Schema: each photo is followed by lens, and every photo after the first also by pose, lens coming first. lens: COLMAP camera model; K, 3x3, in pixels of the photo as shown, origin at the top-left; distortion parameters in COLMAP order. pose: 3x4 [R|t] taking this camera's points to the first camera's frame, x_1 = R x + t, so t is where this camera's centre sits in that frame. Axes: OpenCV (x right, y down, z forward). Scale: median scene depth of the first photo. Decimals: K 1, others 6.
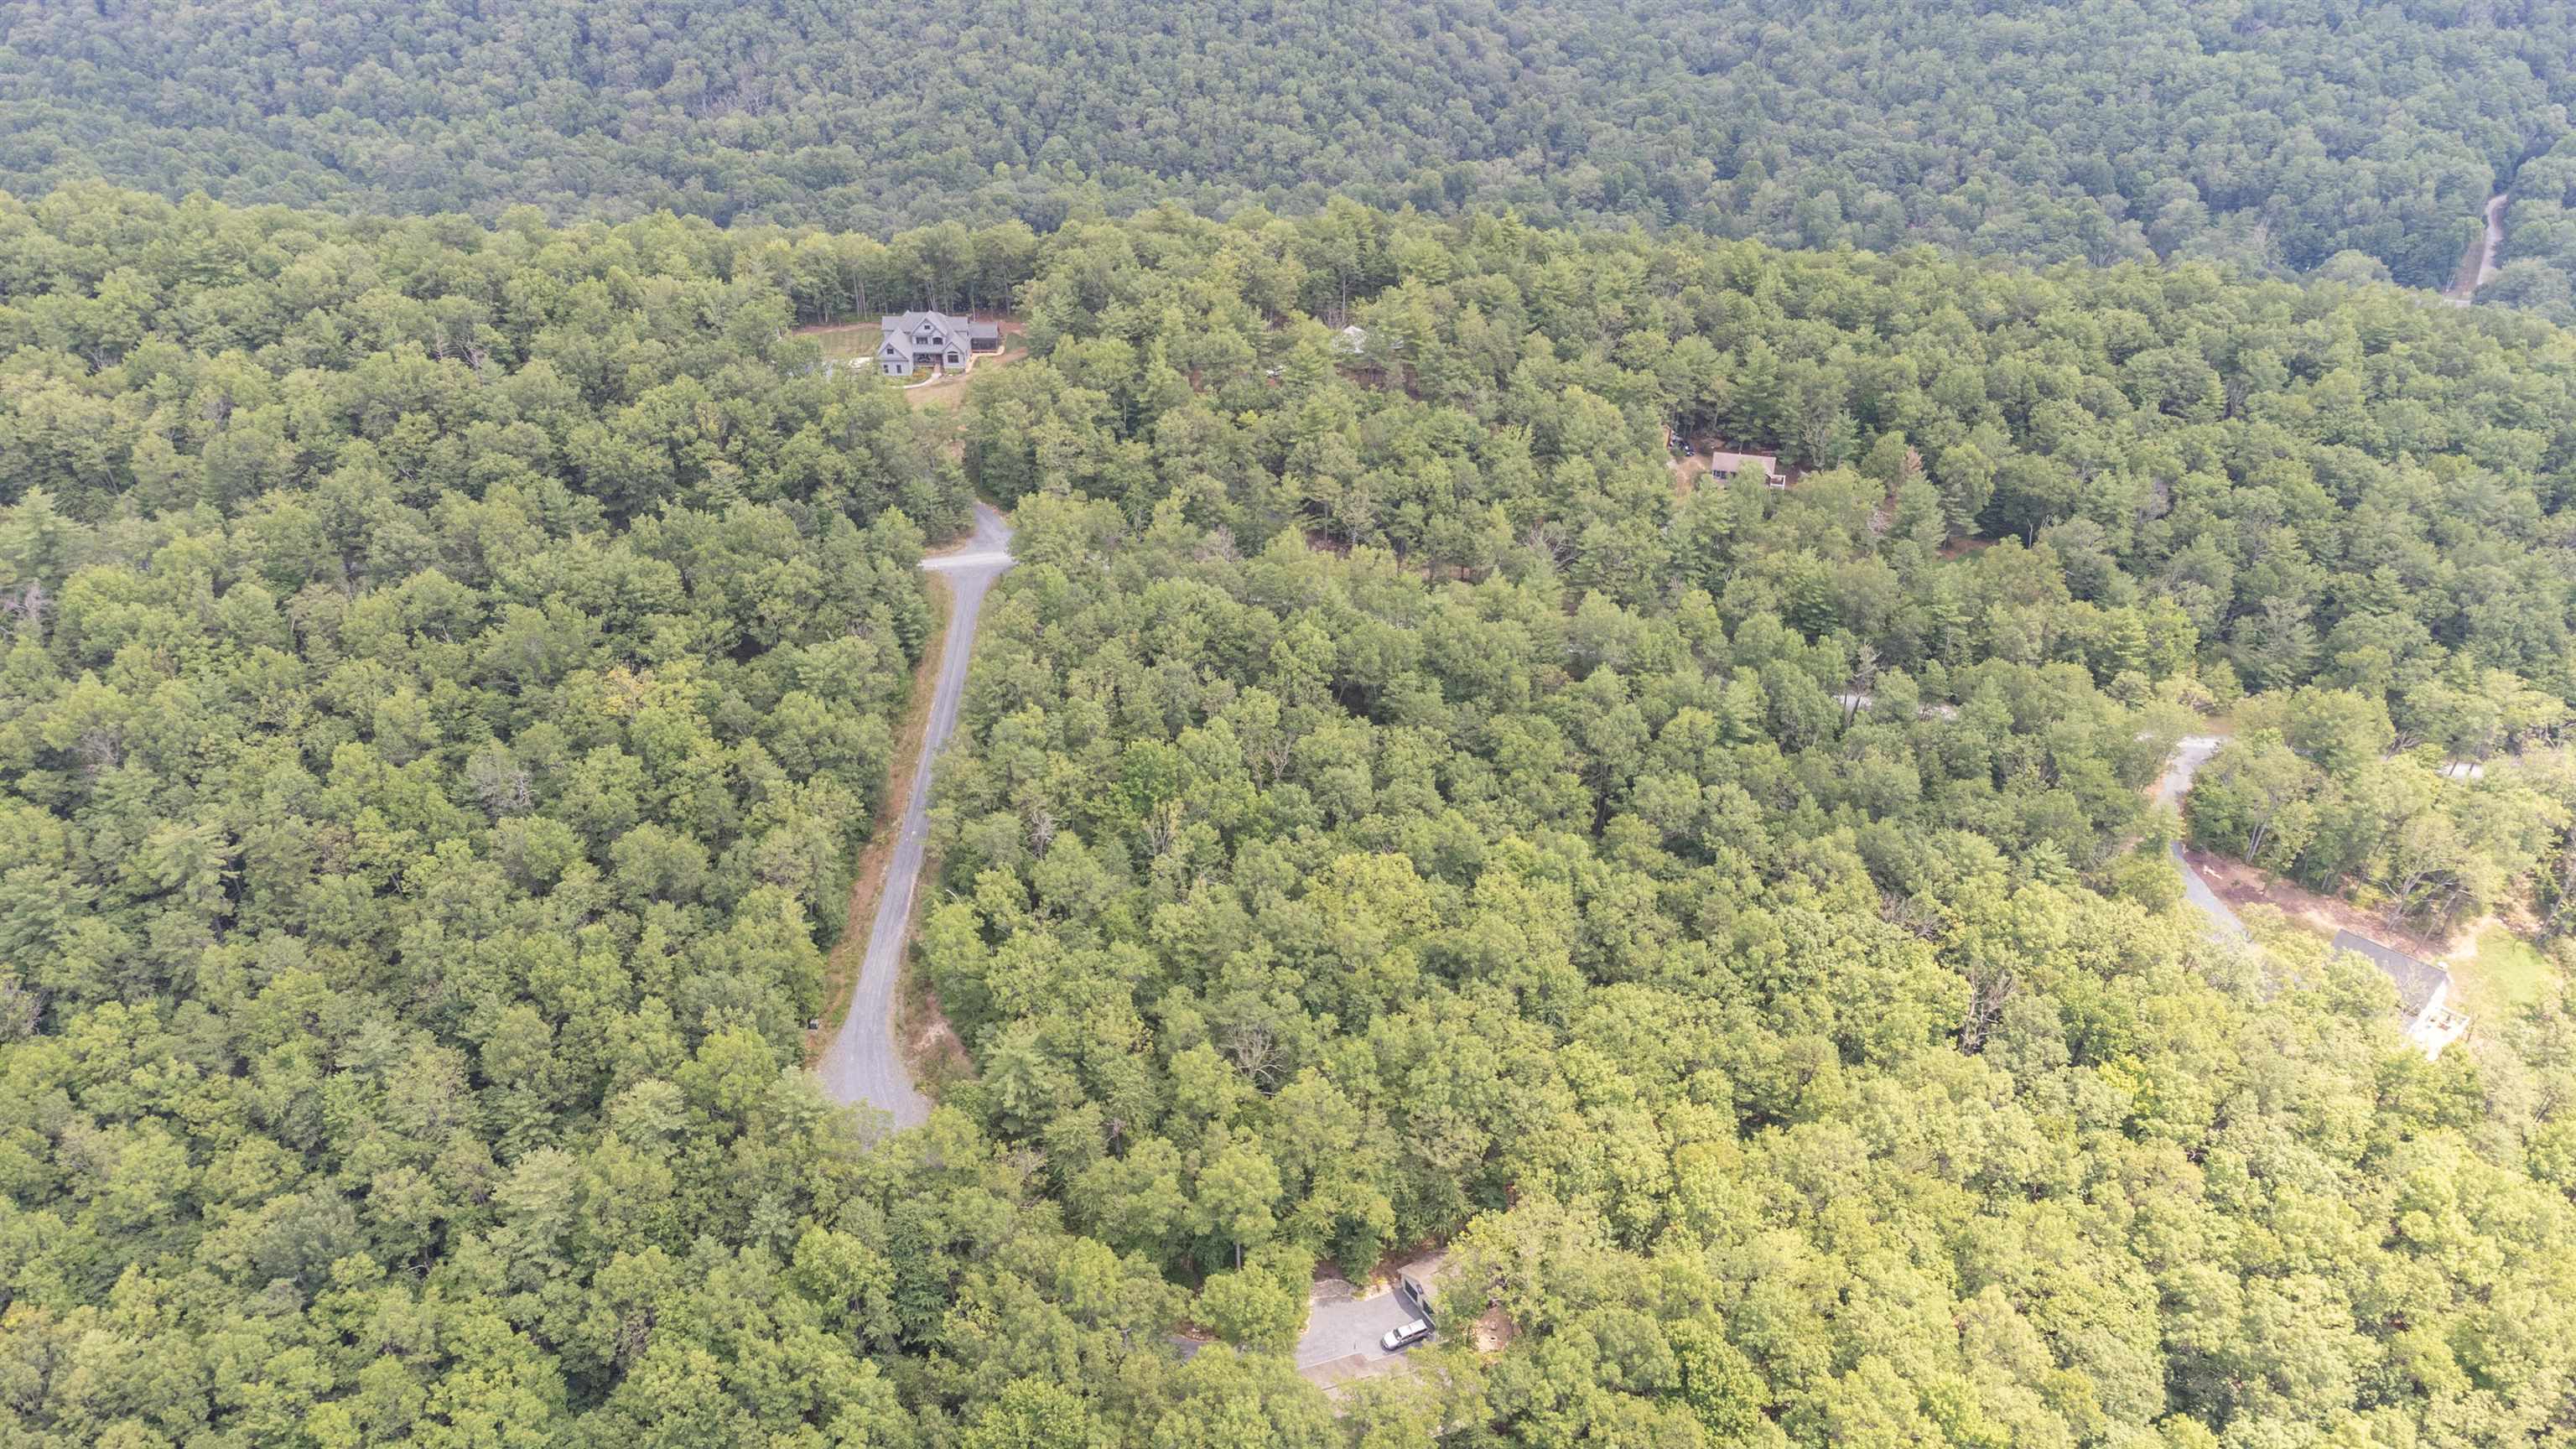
lens RADIAL K [[1962.7, 0, 1288.0], [0, 1962.7, 724.5], [0, 0, 1]] dist [0.001228, 0.098554]
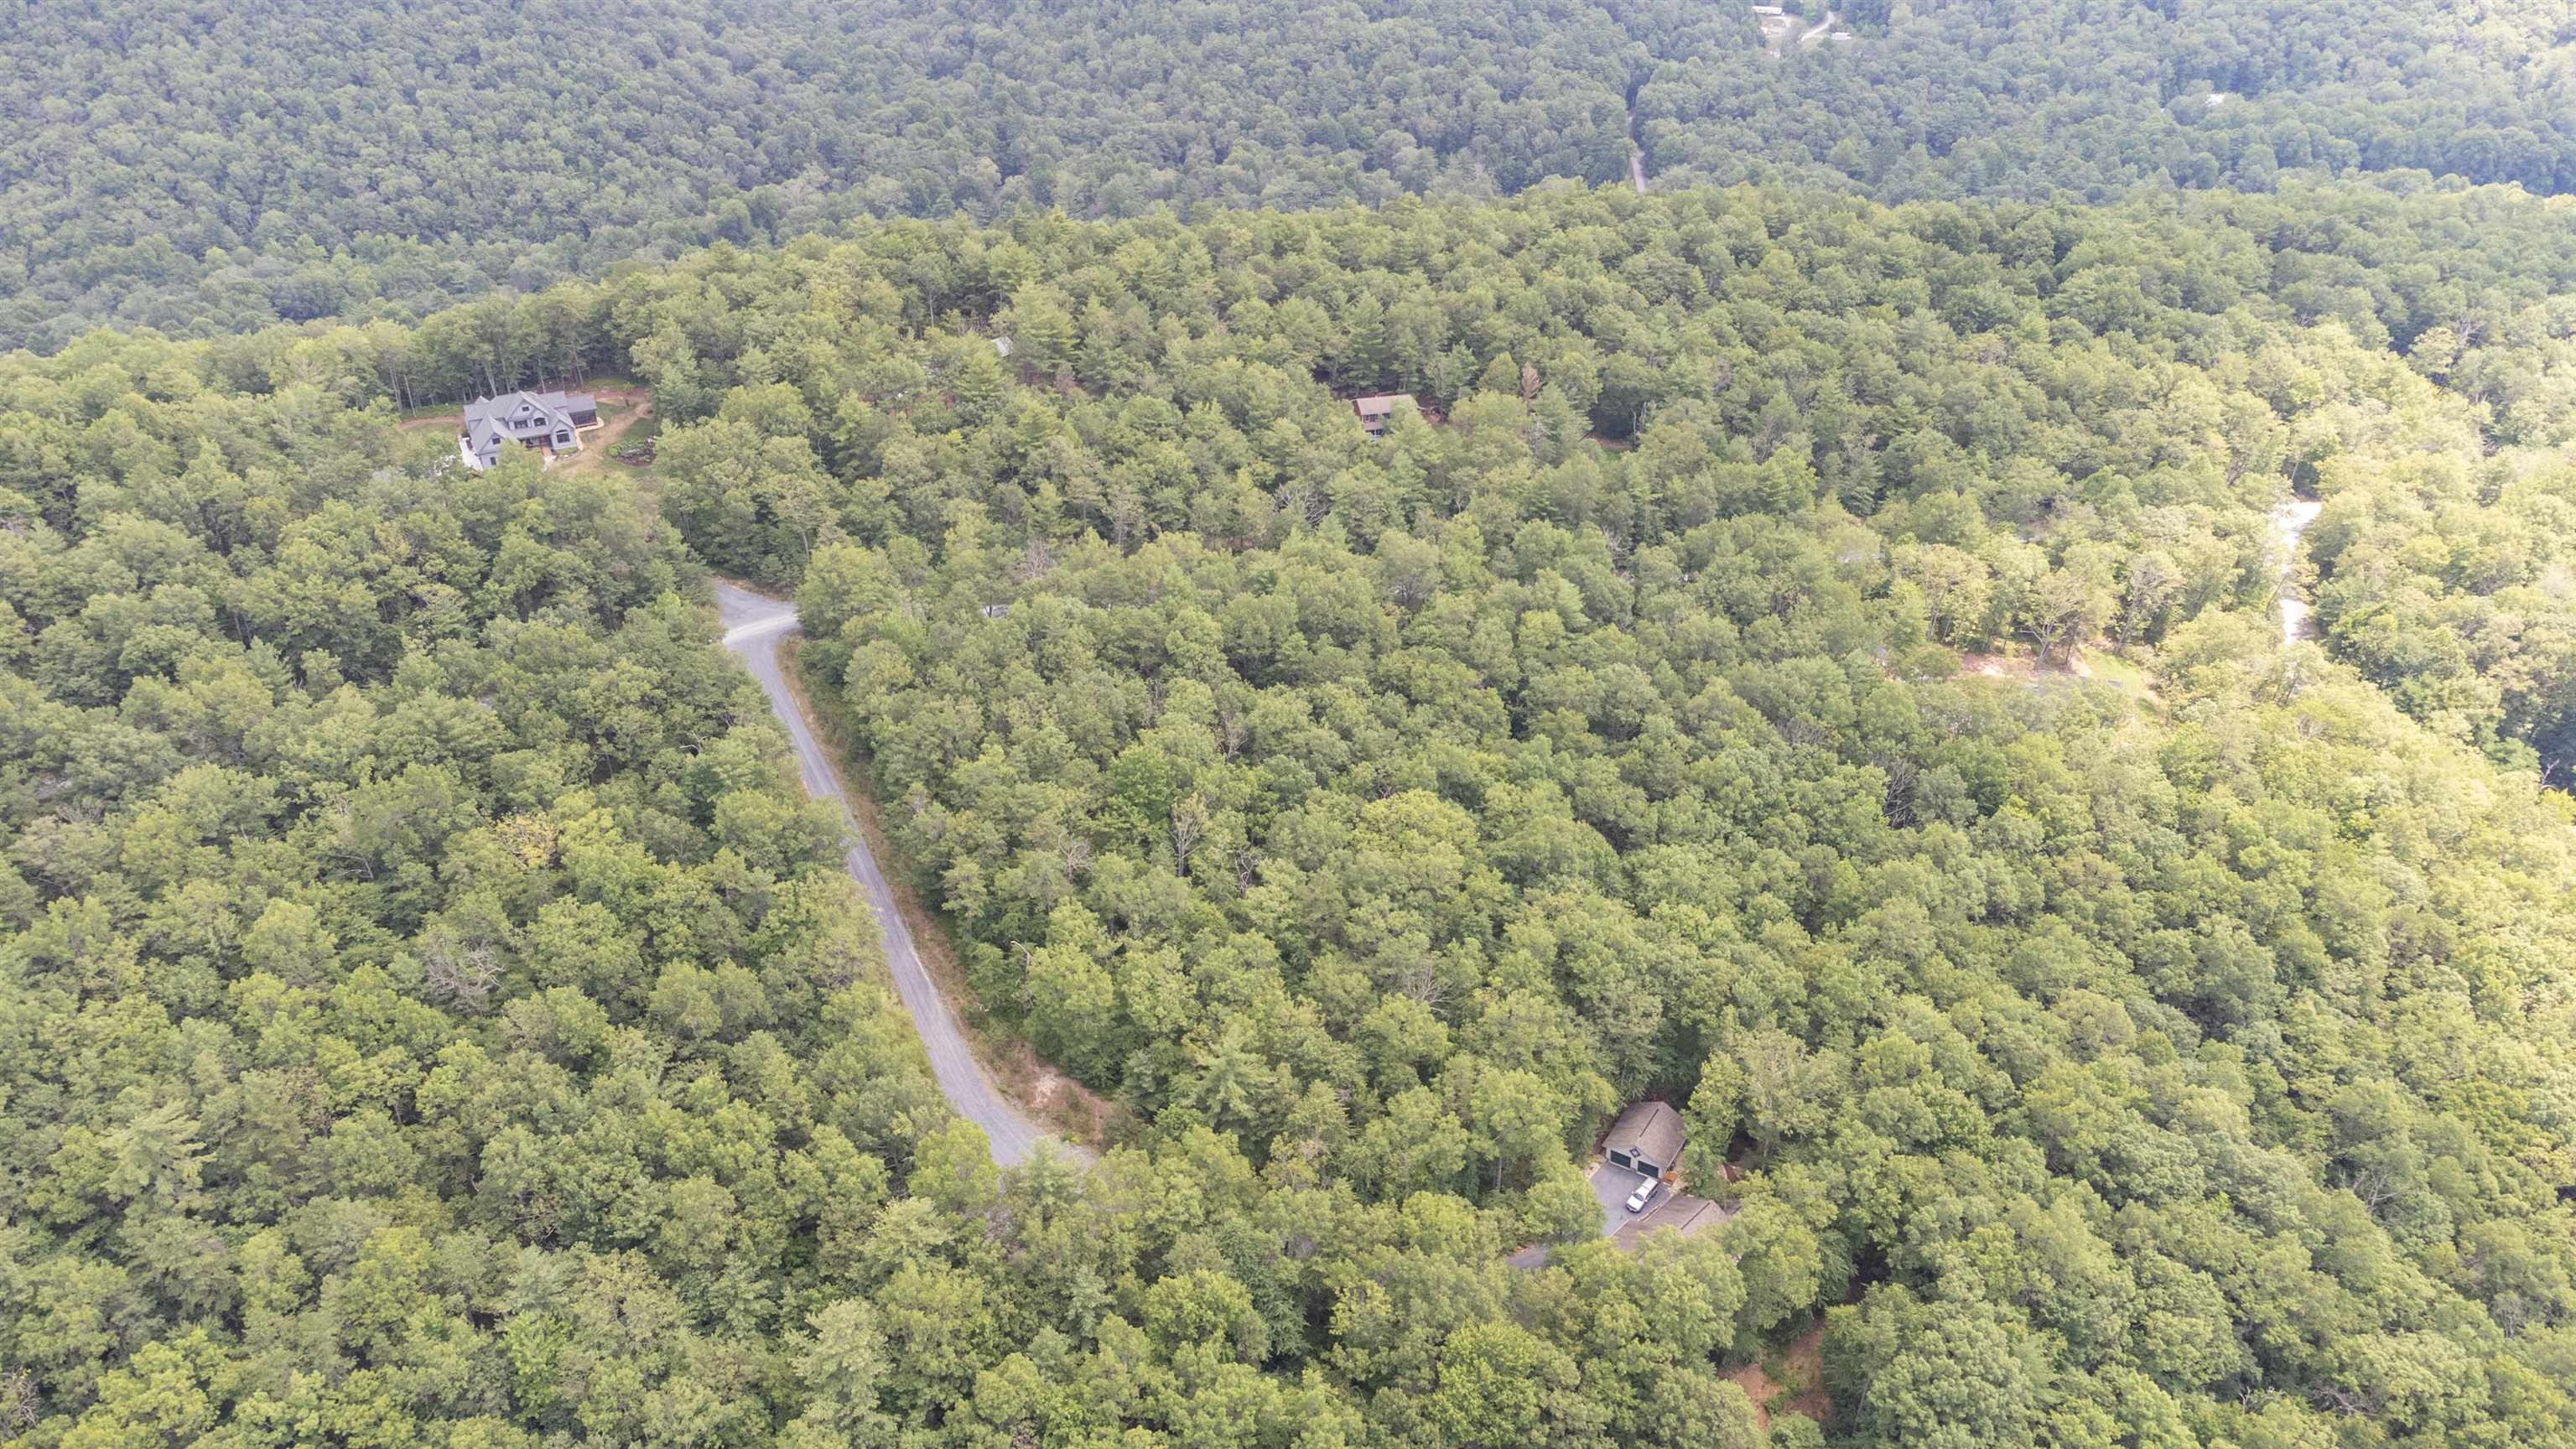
lens RADIAL K [[1962.7, 0, 1288.0], [0, 1962.7, 724.5], [0, 0, 1]] dist [0.001228, 0.098554]
pose [[0.885647, -0.230049, 0.403369, -0.279162], [0.232741, 0.971583, 0.043100, -0.019378], [-0.401821, 0.055709, 0.914022, 0.041754]]
